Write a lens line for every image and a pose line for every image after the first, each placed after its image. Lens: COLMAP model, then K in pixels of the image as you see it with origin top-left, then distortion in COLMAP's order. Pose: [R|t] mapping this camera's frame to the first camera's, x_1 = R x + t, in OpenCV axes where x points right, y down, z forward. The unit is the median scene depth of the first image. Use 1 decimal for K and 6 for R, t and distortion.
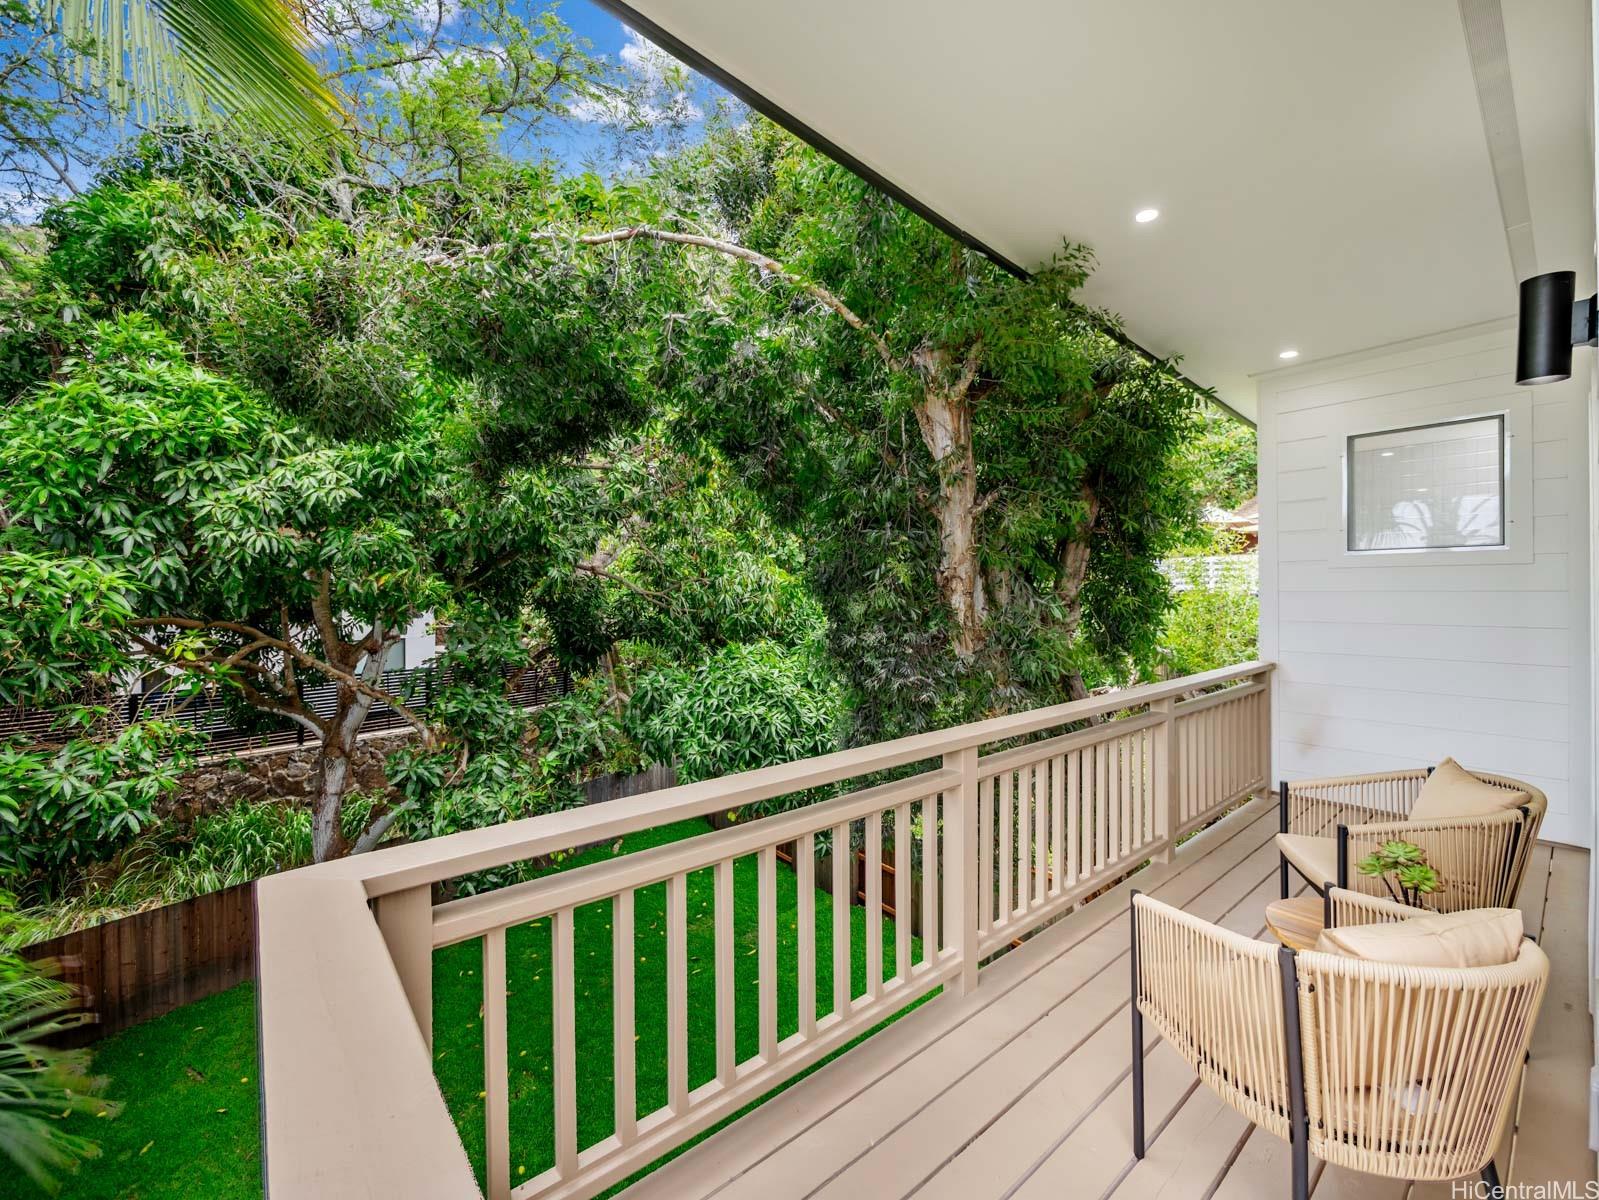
lens RADIAL K [[654.6, 0, 799.3], [0, 654.6, 598.3], [0, 0, 1]] dist [-0.004658, 0.000365]
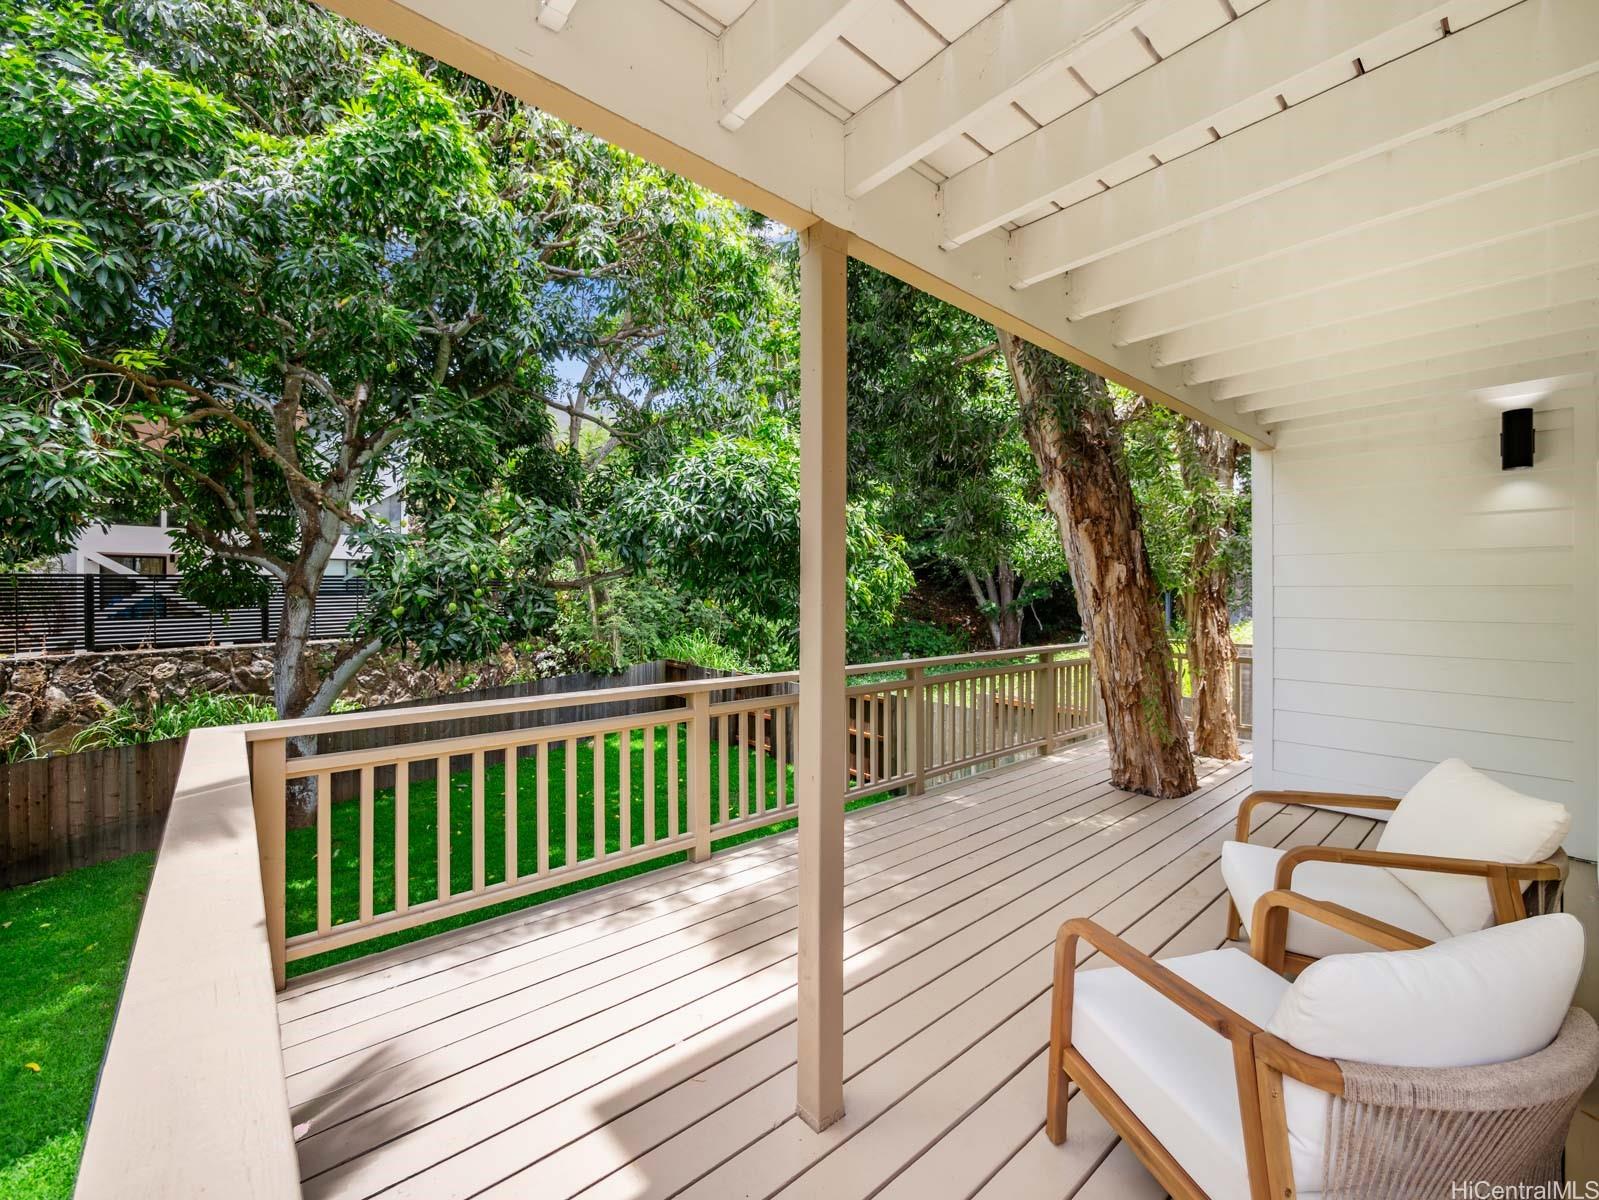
lens RADIAL K [[654.6, 0, 797.1], [0, 654.6, 596.8], [0, 0, 1]] dist [-0.004658, 0.000365]
pose [[0.999684, 0.000840, 0.025129, 0.006975], [-0.000741, 0.999992, -0.003964, 0.316896], [-0.025132, 0.003944, 0.999676, 0.015657]]
